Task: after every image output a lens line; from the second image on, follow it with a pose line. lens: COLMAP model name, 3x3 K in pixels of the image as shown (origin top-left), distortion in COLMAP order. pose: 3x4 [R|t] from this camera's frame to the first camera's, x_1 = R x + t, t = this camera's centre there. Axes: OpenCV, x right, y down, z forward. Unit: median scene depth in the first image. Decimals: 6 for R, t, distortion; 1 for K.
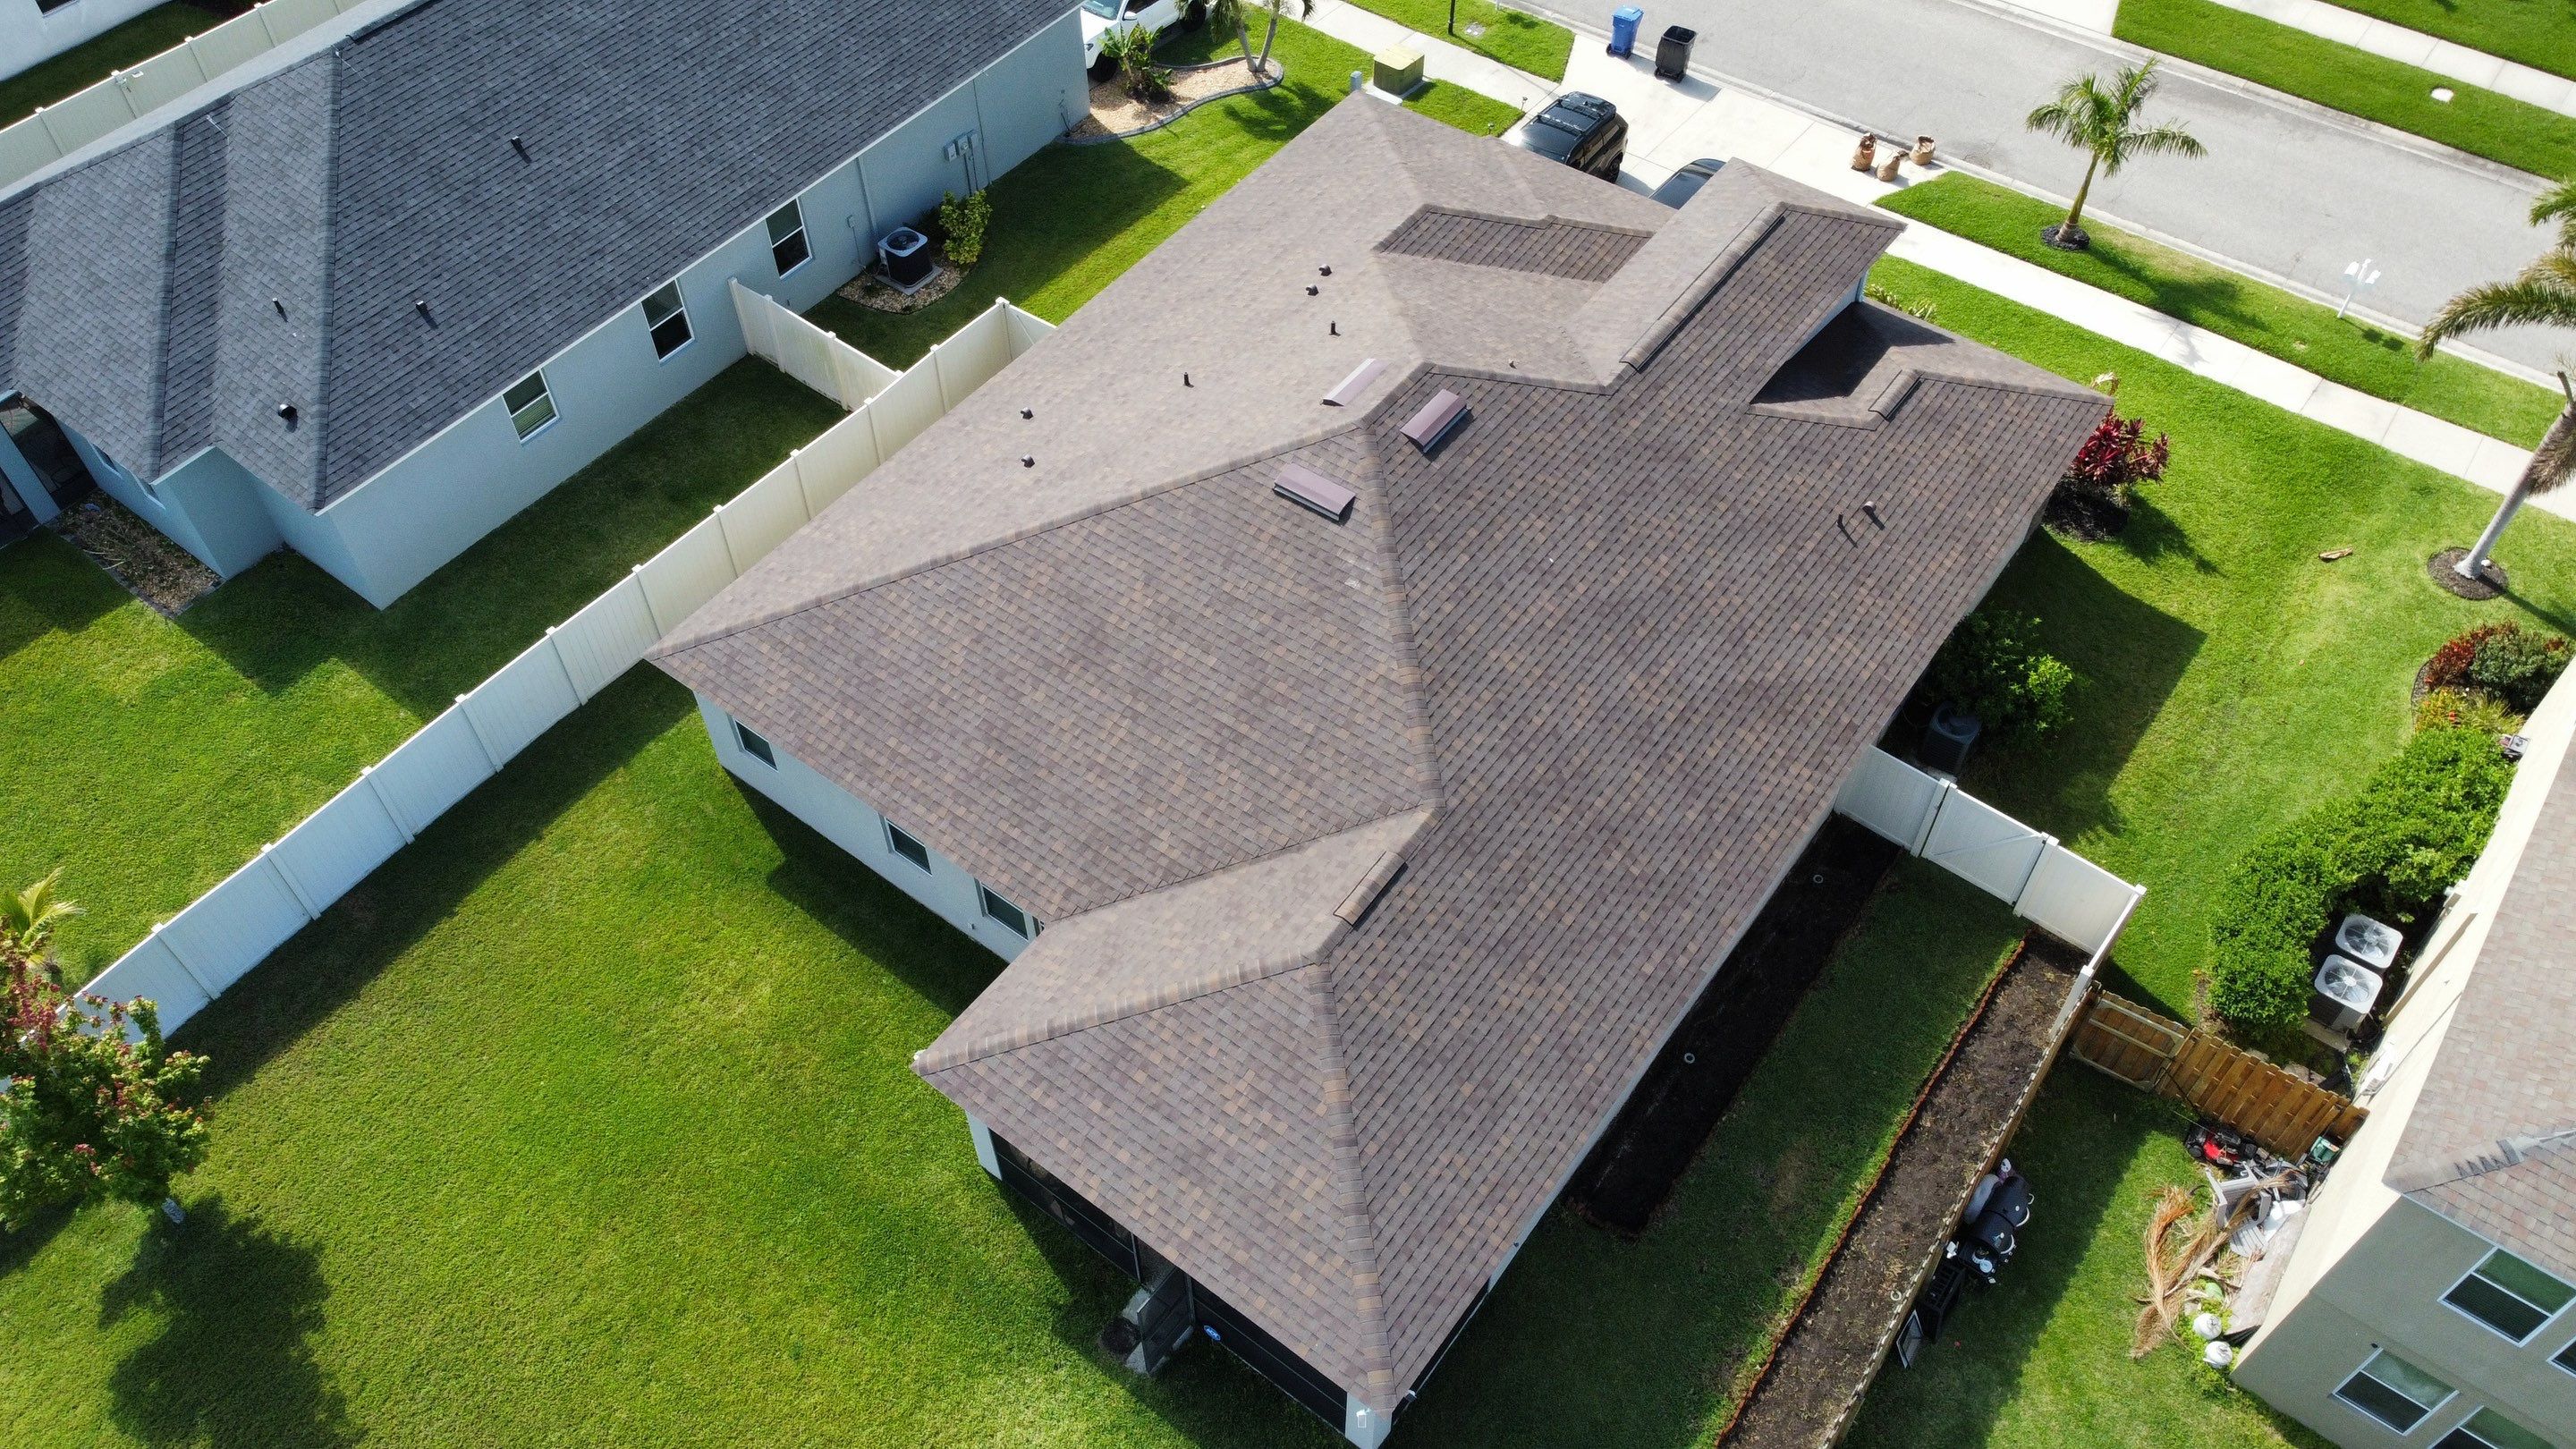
lens RADIAL K [[1952.4, 0, 1257.2], [0, 1952.4, 701.9], [0, 0, 1]] dist [0.012230, -0.022988]
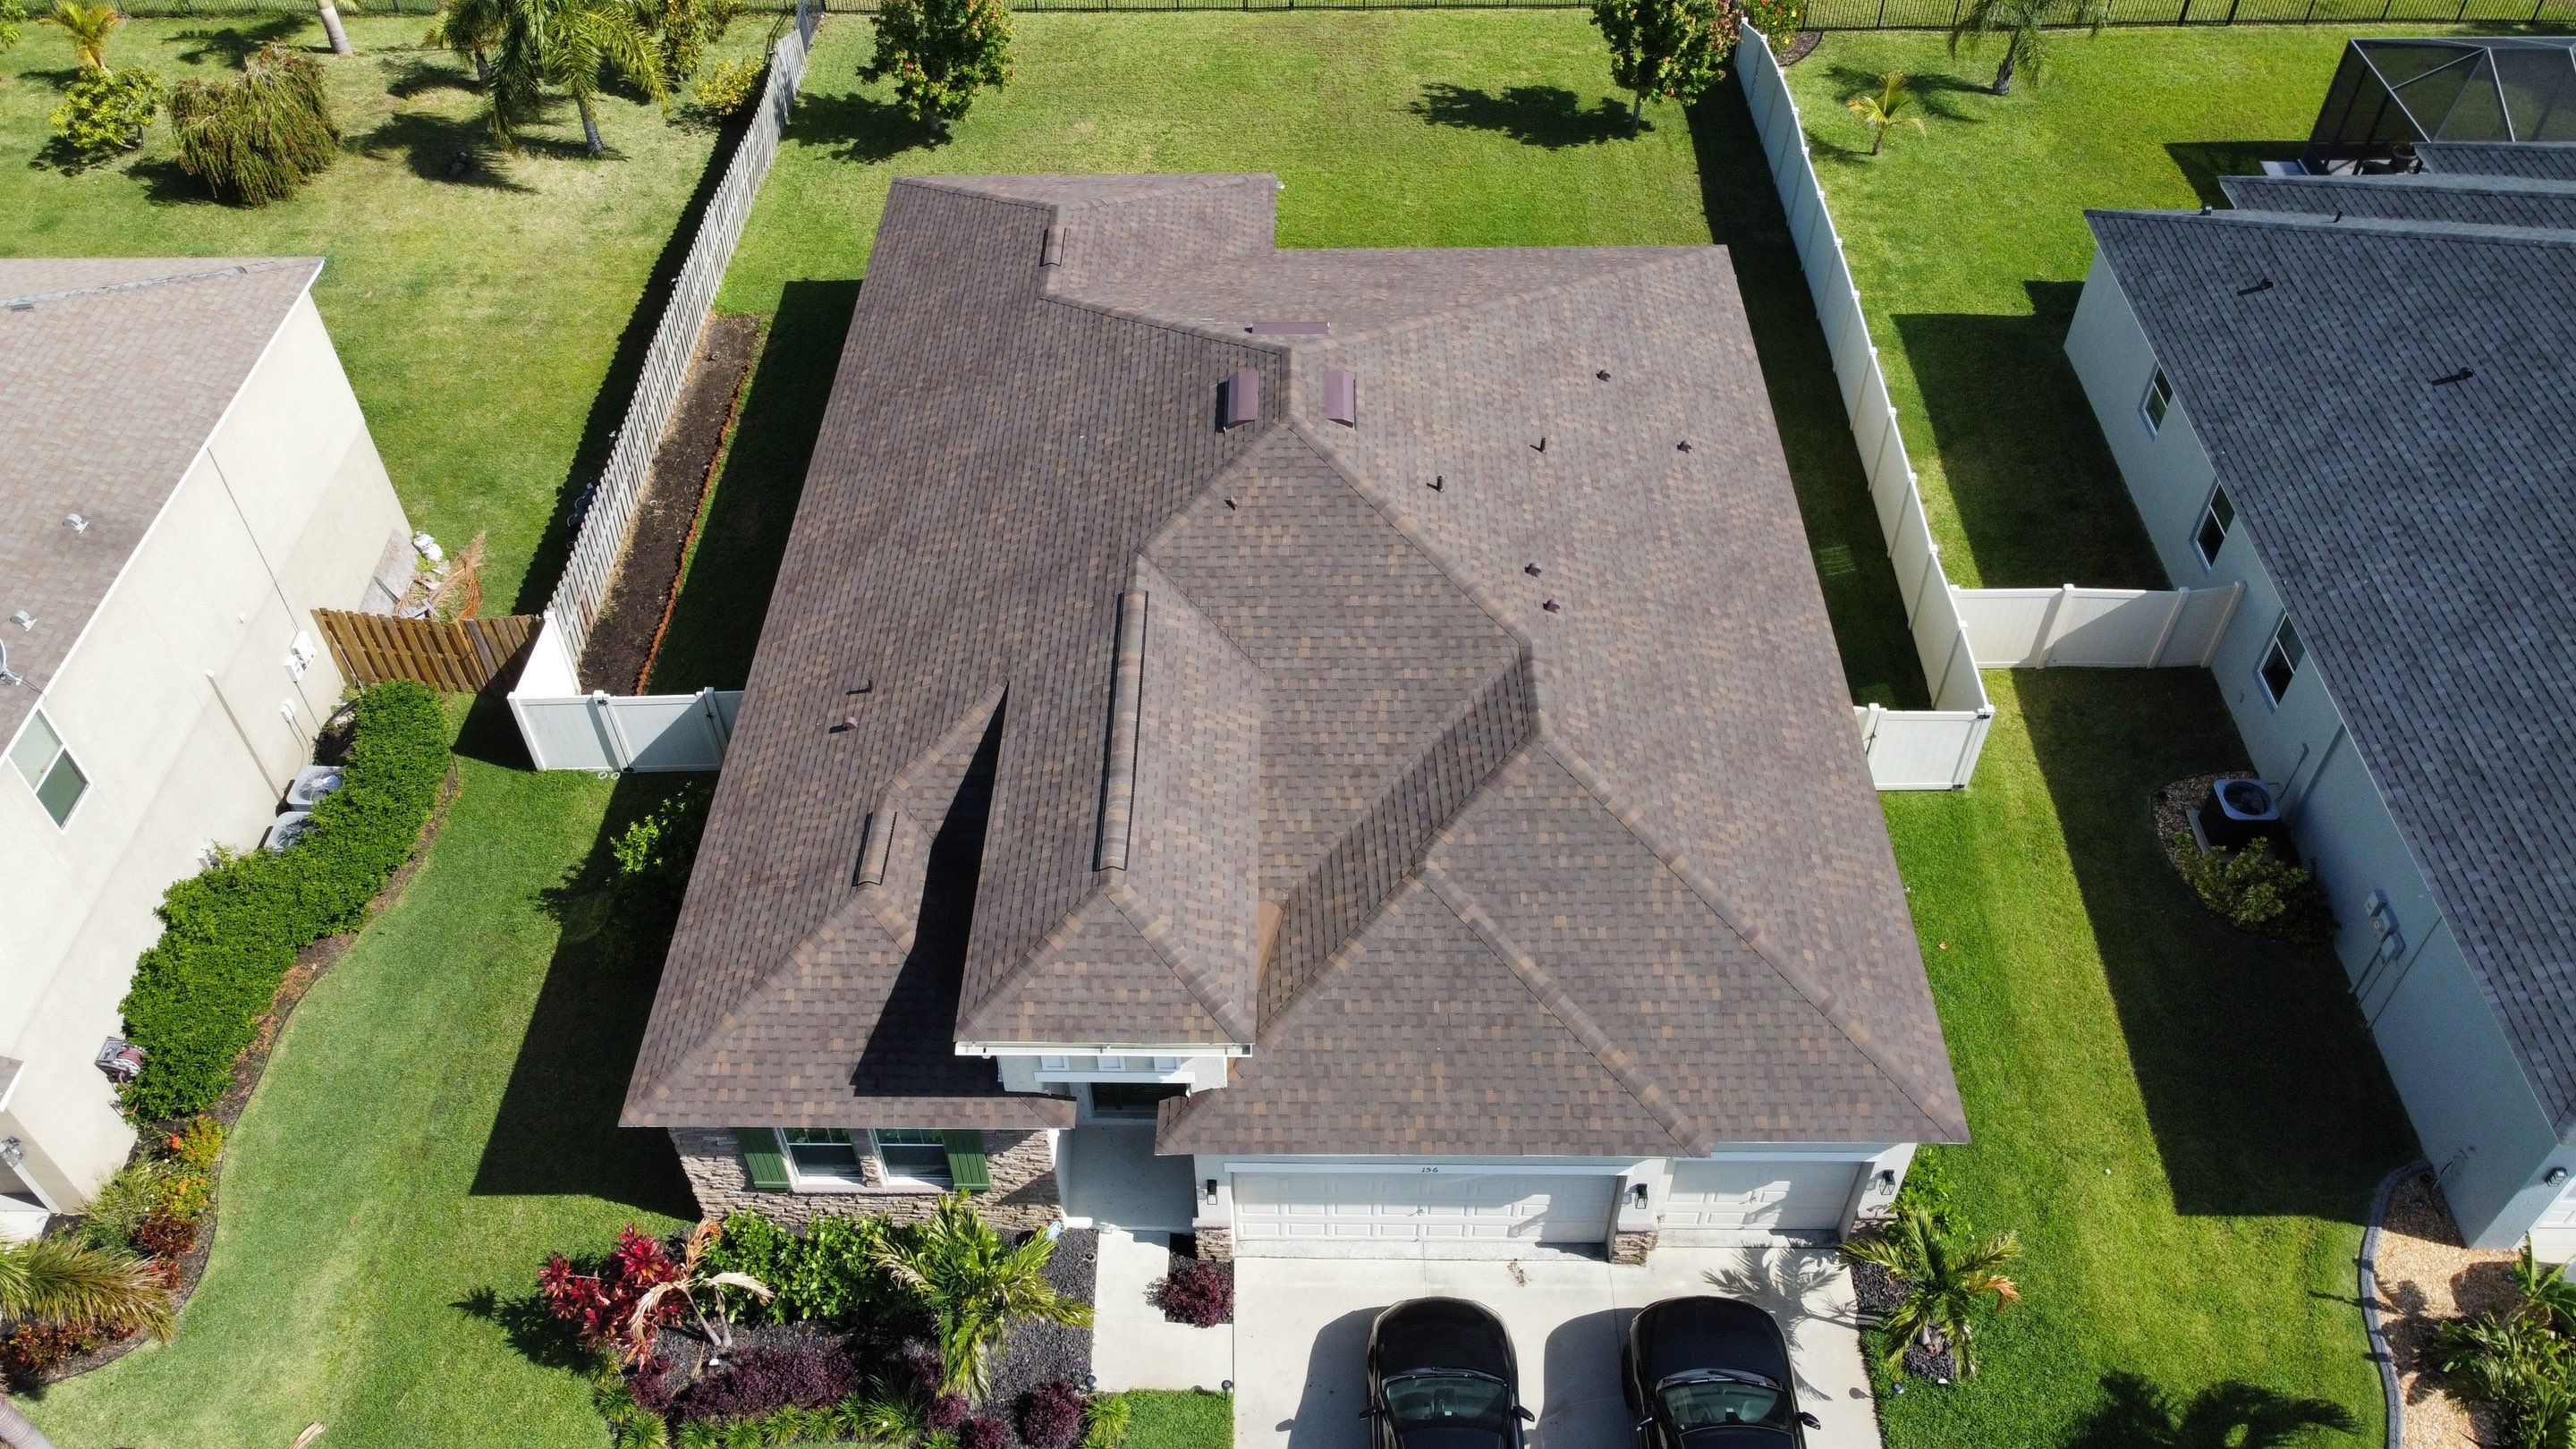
lens RADIAL K [[1952.4, 0, 1251.9], [0, 1952.4, 700.4], [0, 0, 1]] dist [0.012230, -0.022988]
pose [[-0.807627, 0.444259, -0.387779, 0.511315], [-0.426503, 0.014051, 0.904377, -0.986528], [0.407226, 0.895788, 0.178130, 0.924394]]
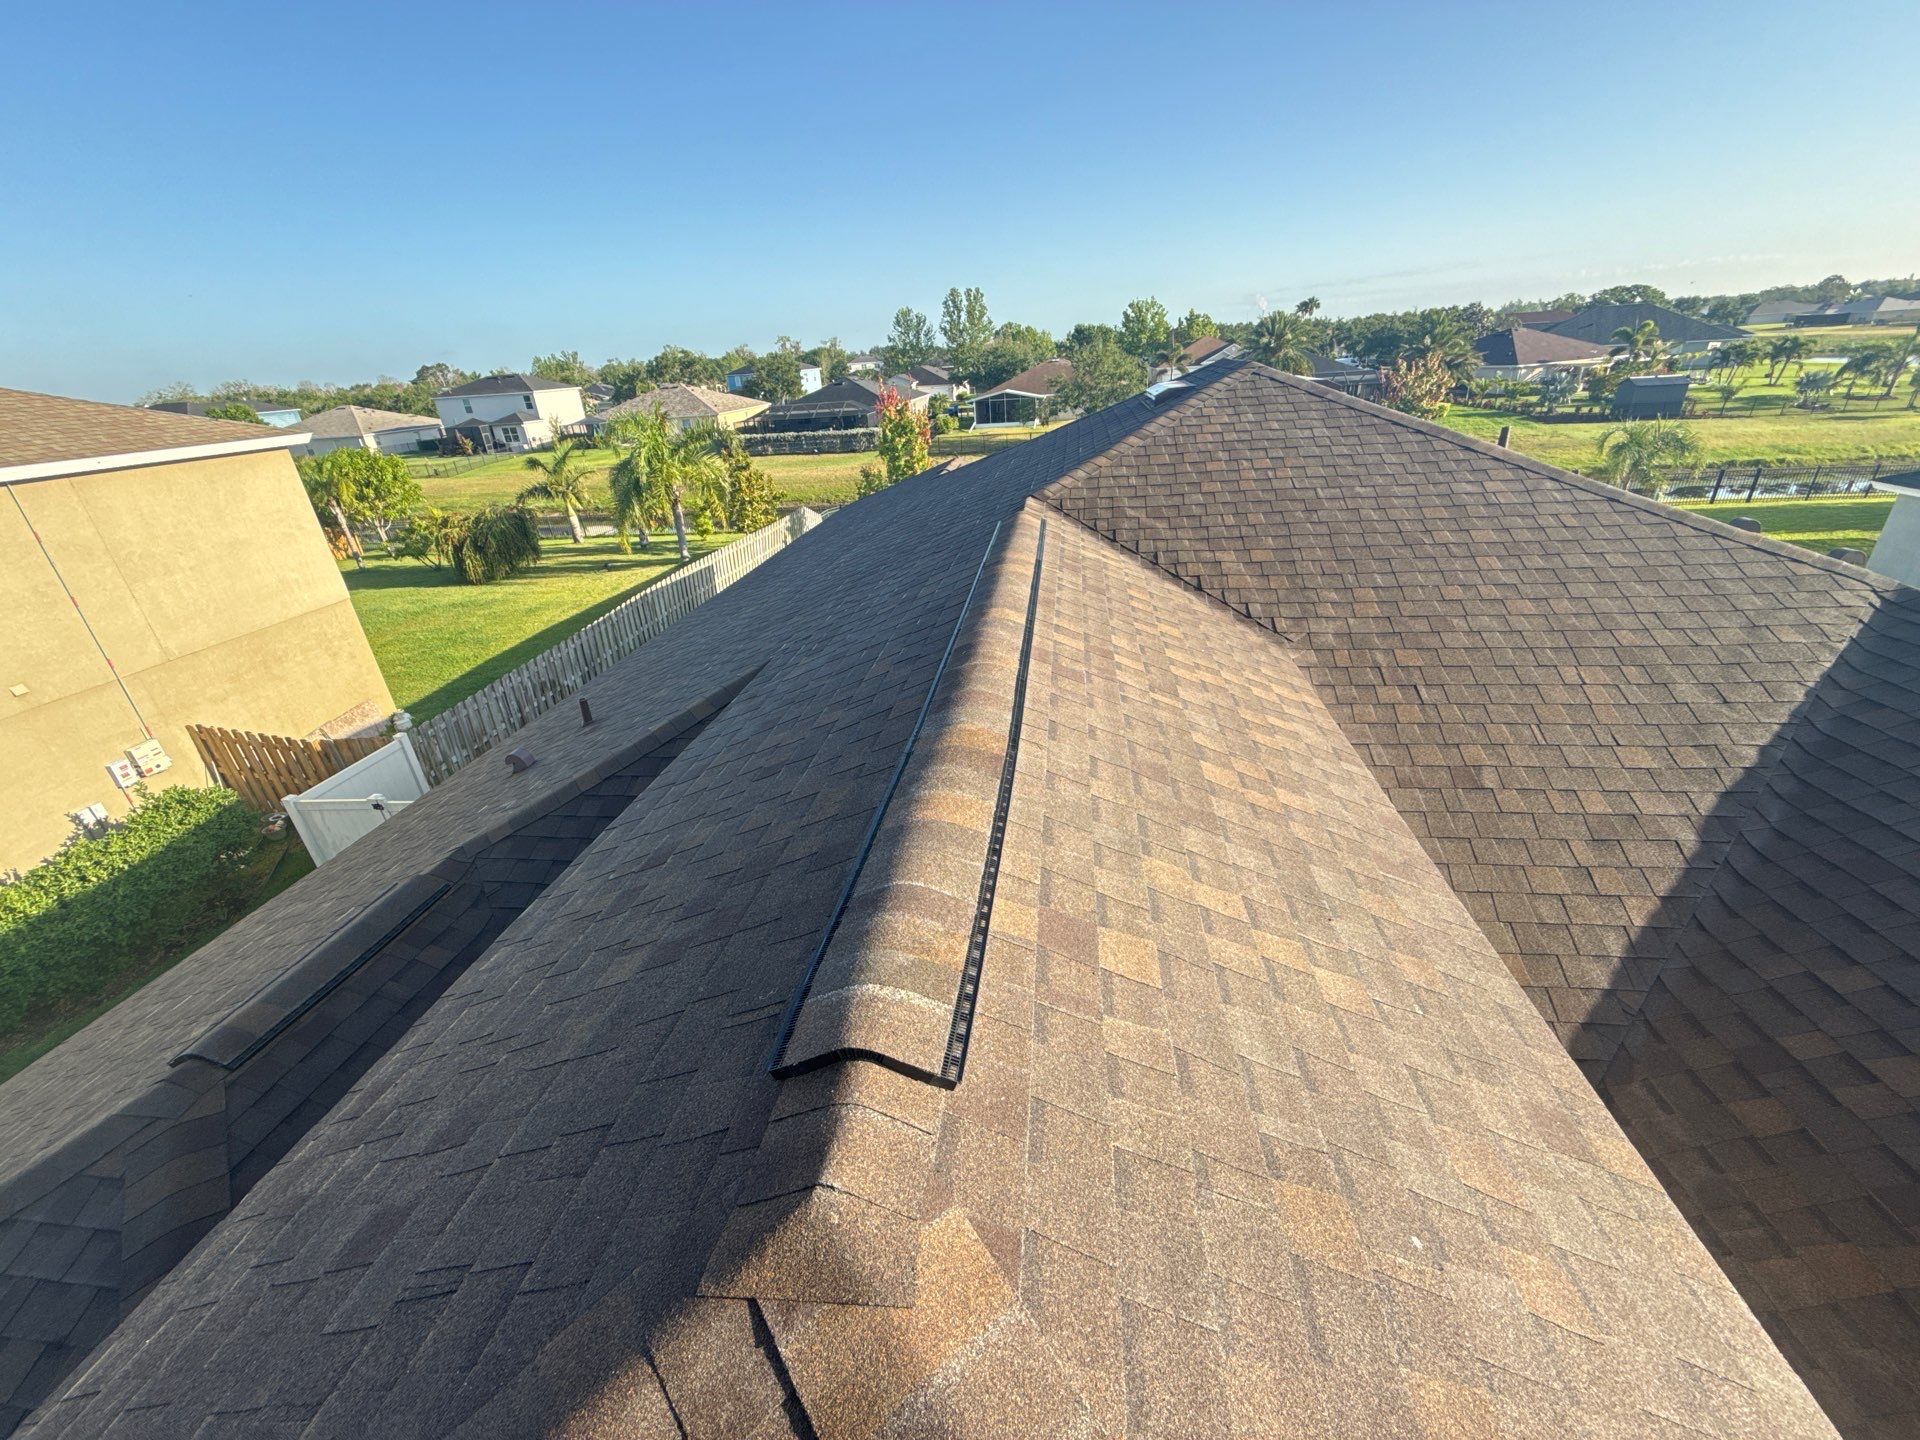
lens RADIAL K [[763.0, 0, 958.6], [0, 763.0, 727.8], [0, 0, 1]] dist [0.000256, 0.000130]
pose [[-0.869089, 0.280179, -0.407657, 0.297606], [-0.324056, 0.300162, 0.897157, -0.322929], [0.373728, 0.911813, -0.170074, 1.087788]]
